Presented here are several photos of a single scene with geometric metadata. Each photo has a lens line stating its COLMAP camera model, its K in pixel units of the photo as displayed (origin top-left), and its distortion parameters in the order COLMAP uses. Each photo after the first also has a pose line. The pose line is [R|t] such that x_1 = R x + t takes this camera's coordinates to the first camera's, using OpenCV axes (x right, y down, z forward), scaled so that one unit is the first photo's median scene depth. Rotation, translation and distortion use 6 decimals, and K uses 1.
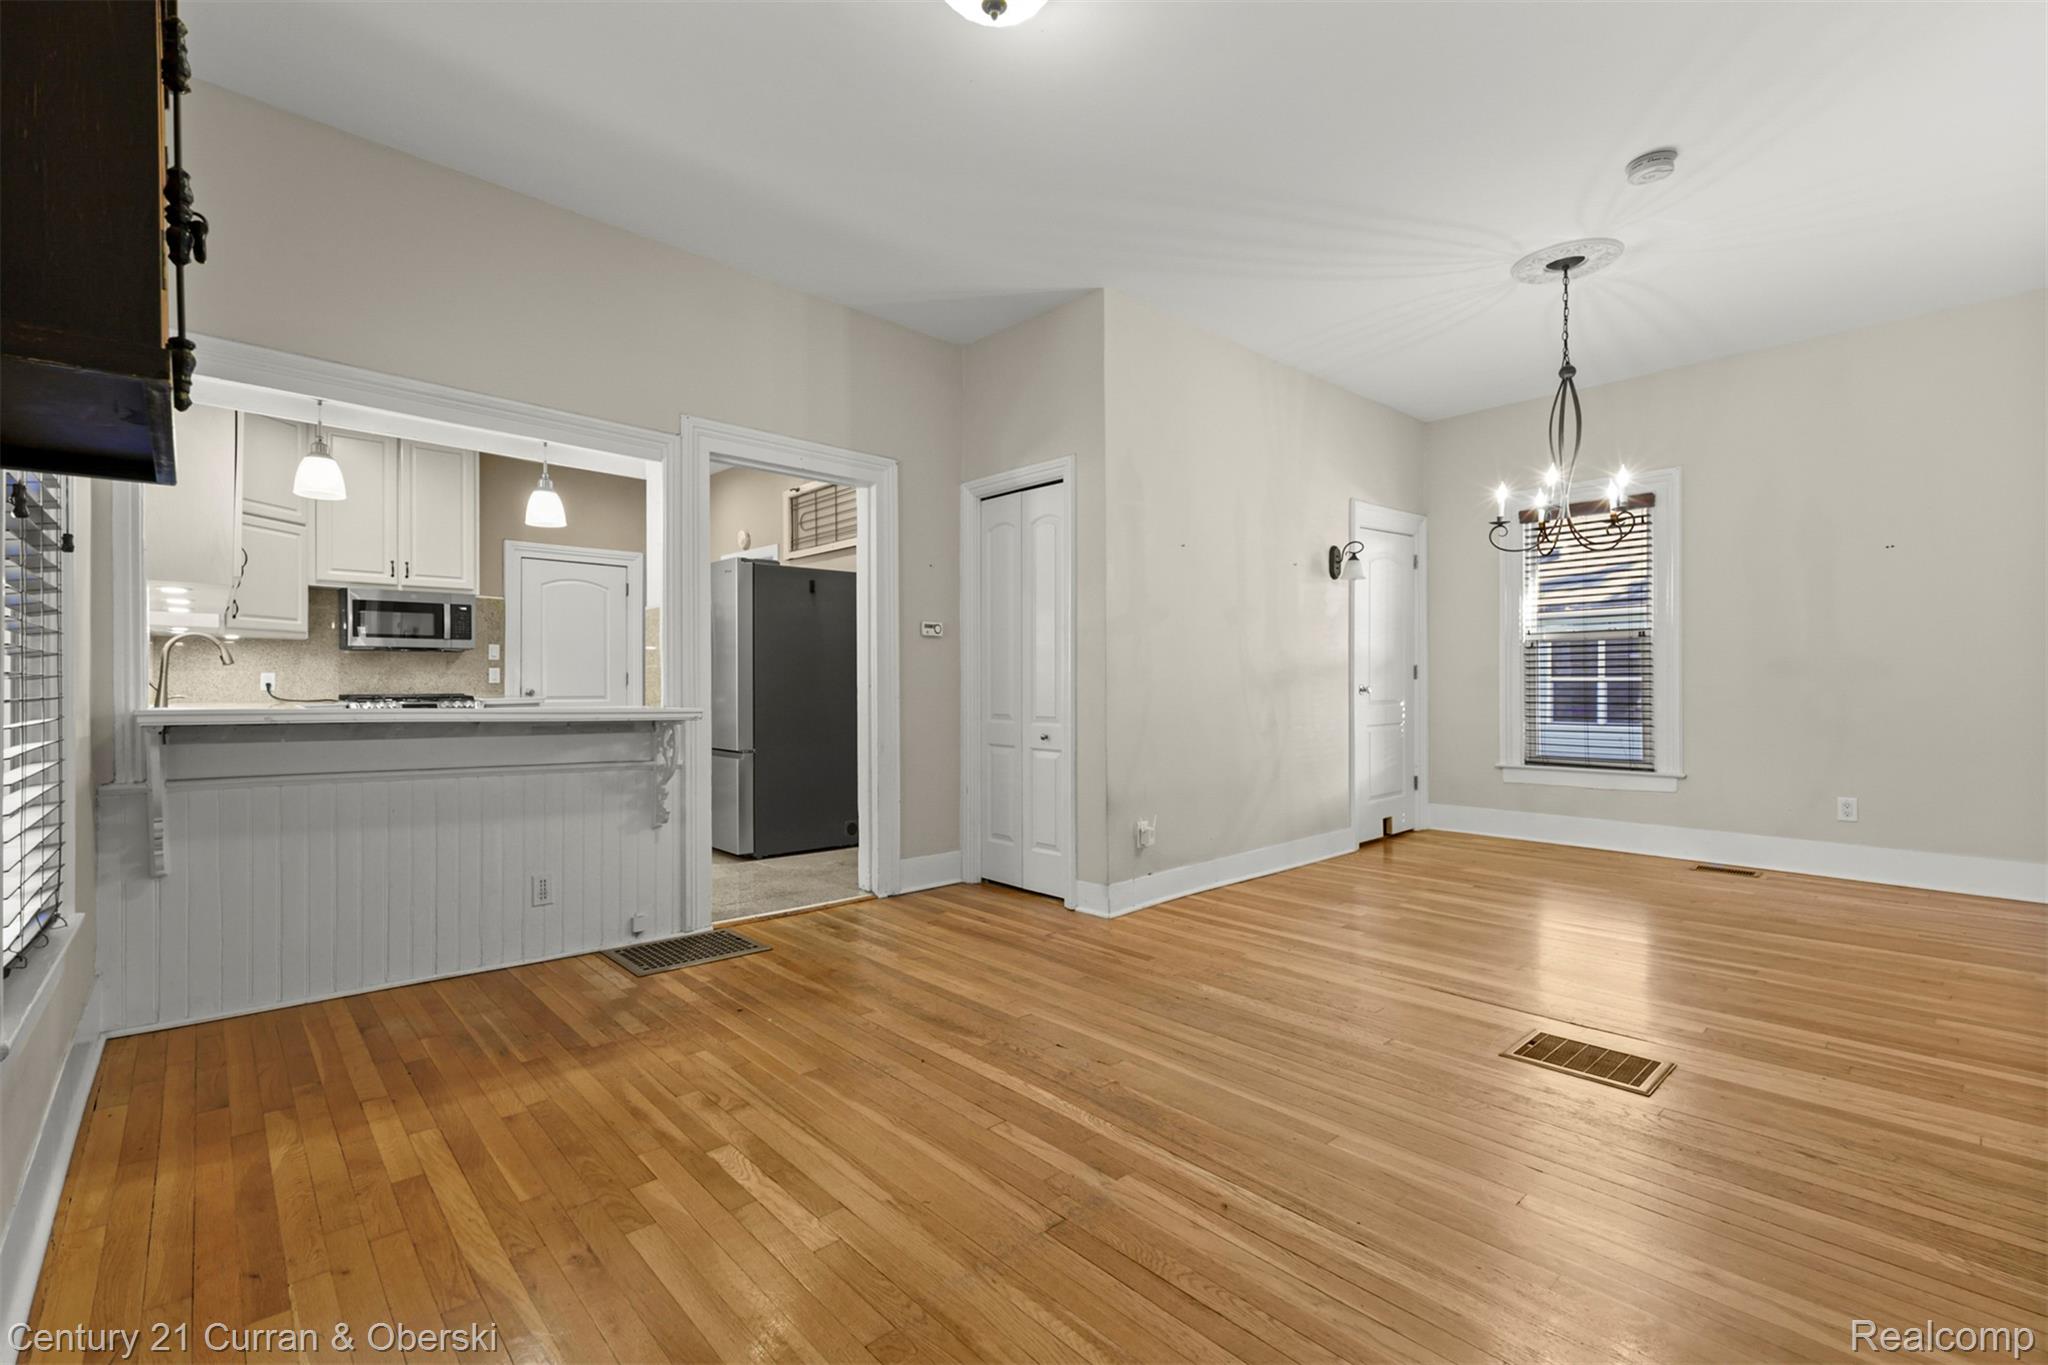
lens RADIAL K [[891.6, 0, 1024.8], [0, 891.6, 688.6], [0, 0, 1]] dist [0.002281, 0.000387]
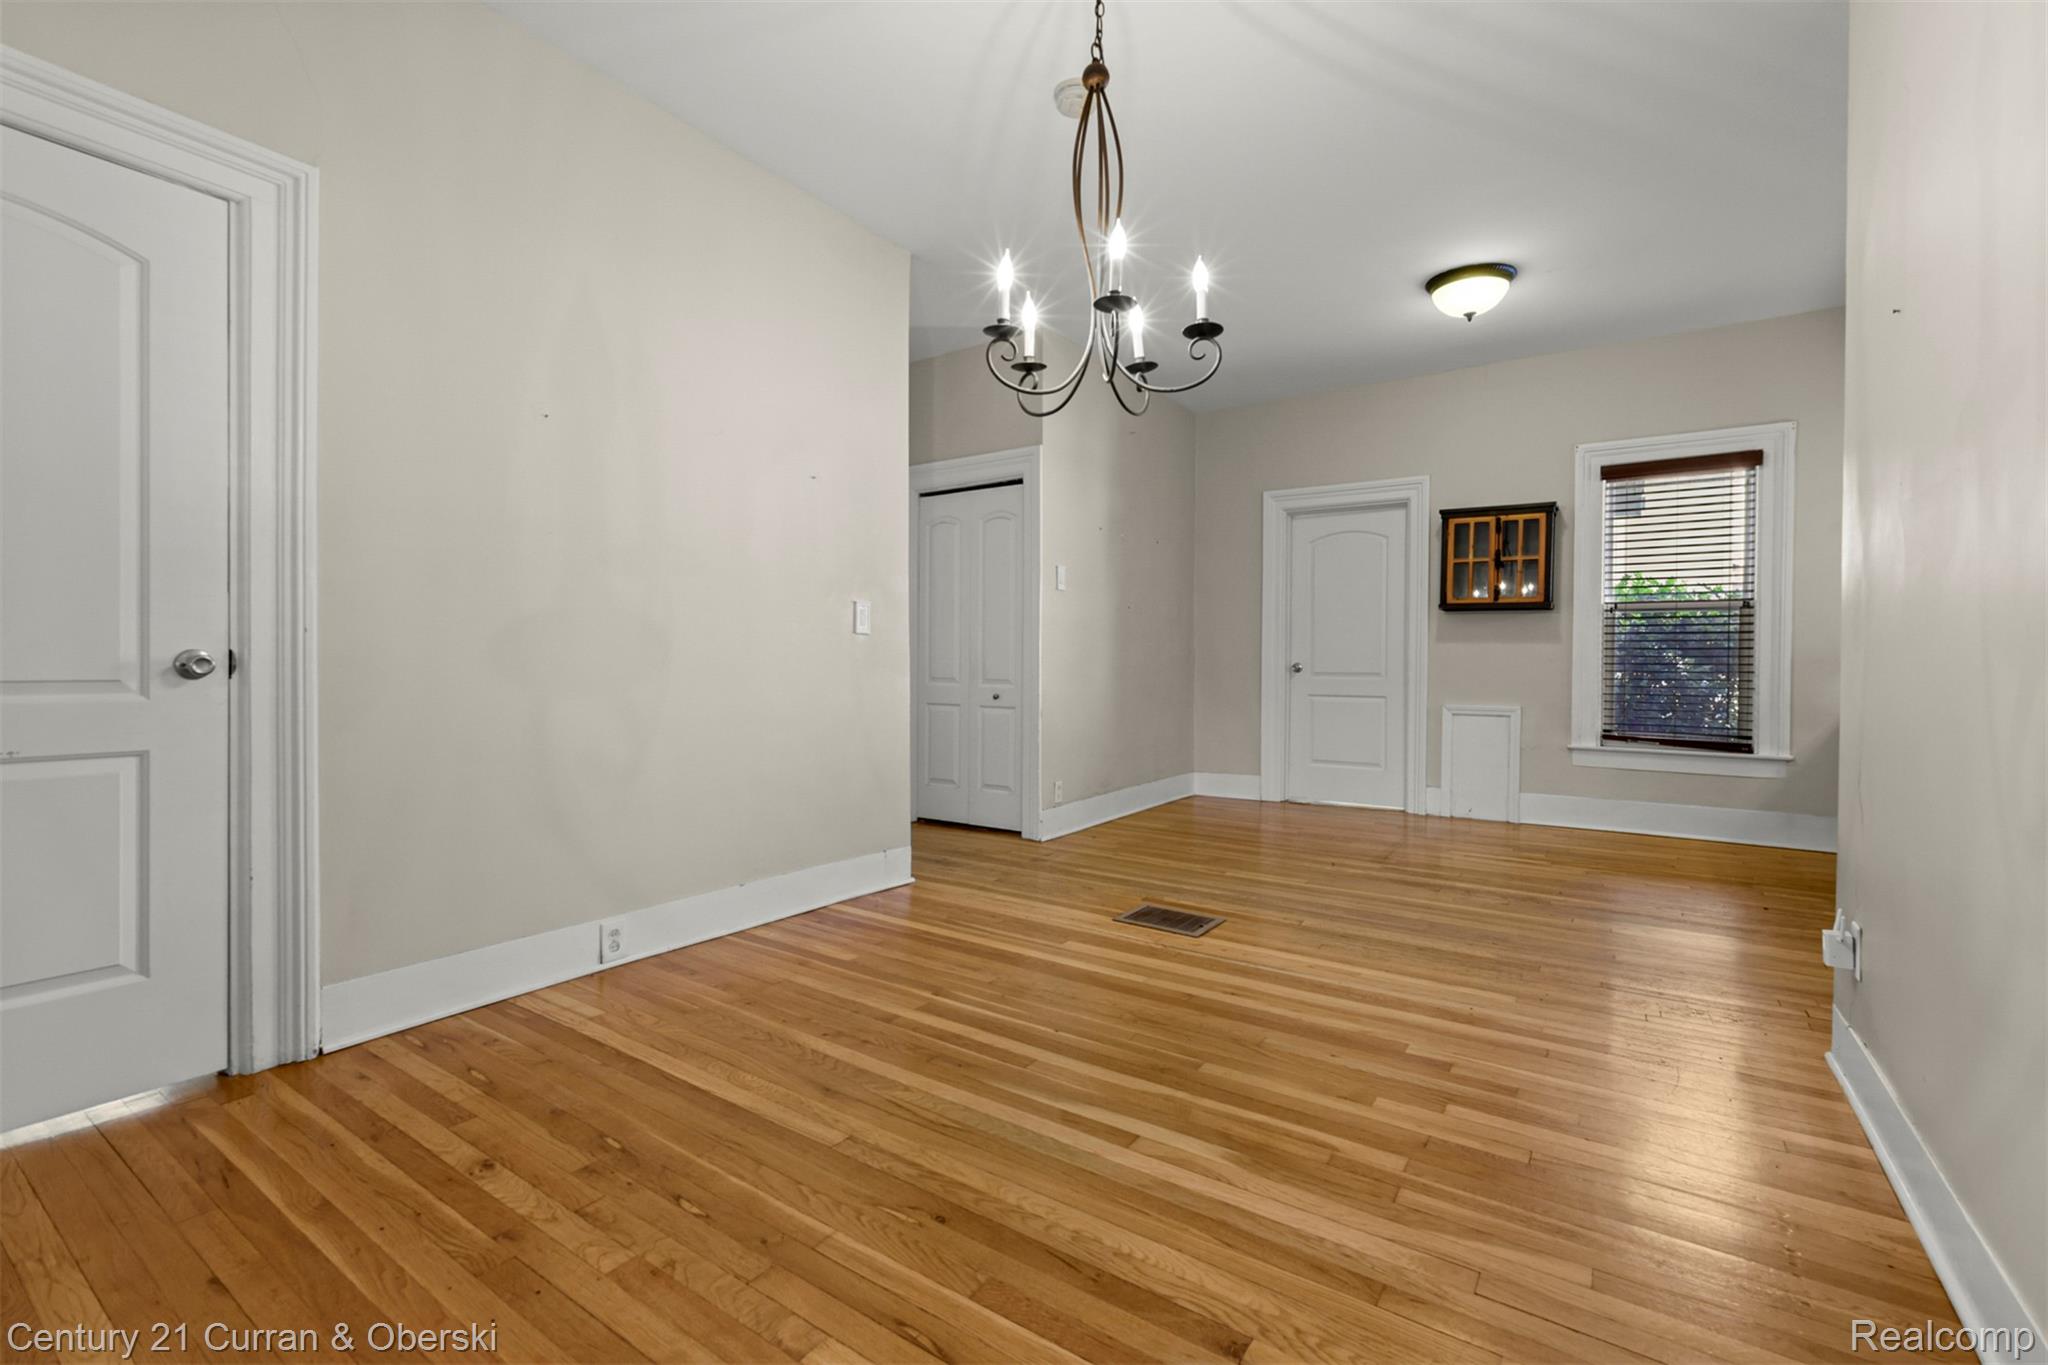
lens RADIAL K [[891.1, 0, 1031.1], [0, 891.1, 668.0], [0, 0, 1]] dist [0.001219, -0.000440]
pose [[-0.972647, -0.003037, -0.232269, 0.550581], [-0.005434, 0.999938, 0.009679, 0.002715], [0.232226, 0.010677, -0.972603, 1.088117]]
